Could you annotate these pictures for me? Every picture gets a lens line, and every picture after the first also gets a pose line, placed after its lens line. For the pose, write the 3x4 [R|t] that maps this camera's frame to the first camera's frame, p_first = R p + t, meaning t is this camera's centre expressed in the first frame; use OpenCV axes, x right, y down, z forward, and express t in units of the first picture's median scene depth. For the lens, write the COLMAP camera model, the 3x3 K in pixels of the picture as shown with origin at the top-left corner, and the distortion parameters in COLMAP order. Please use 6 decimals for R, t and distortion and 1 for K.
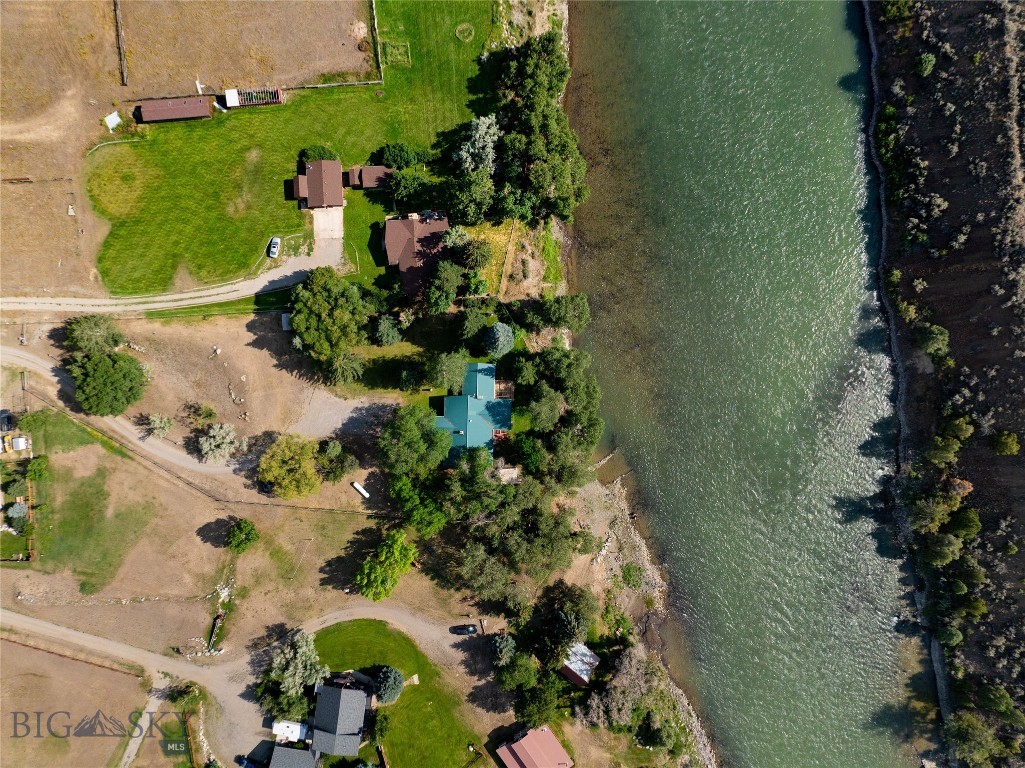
lens RADIAL K [[724.5, 0, 512.5], [0, 724.5, 384.0], [0, 0, 1]] dist [-0.054199, 0.027493]
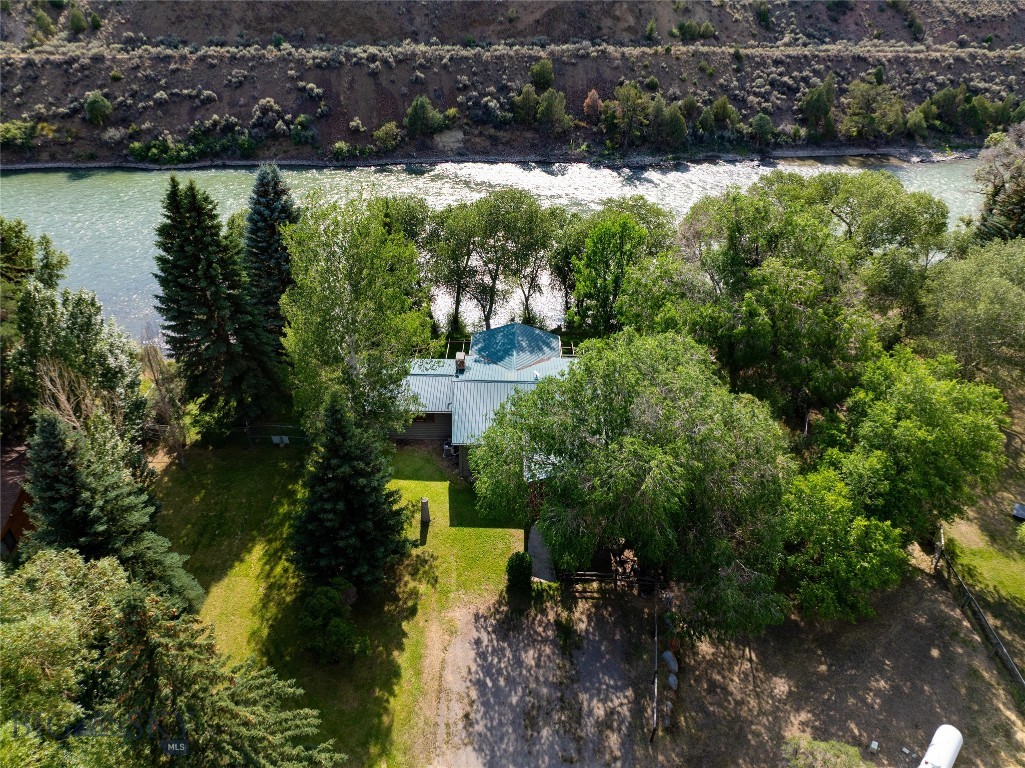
lens RADIAL K [[724.5, 0, 512.5], [0, 724.5, 384.0], [0, 0, 1]] dist [-0.054199, 0.027493]
pose [[-0.006220, -0.526442, 0.850188, -0.299284], [0.999848, 0.010570, 0.013860, 0.034069], [-0.016283, 0.850145, 0.526296, 0.782688]]
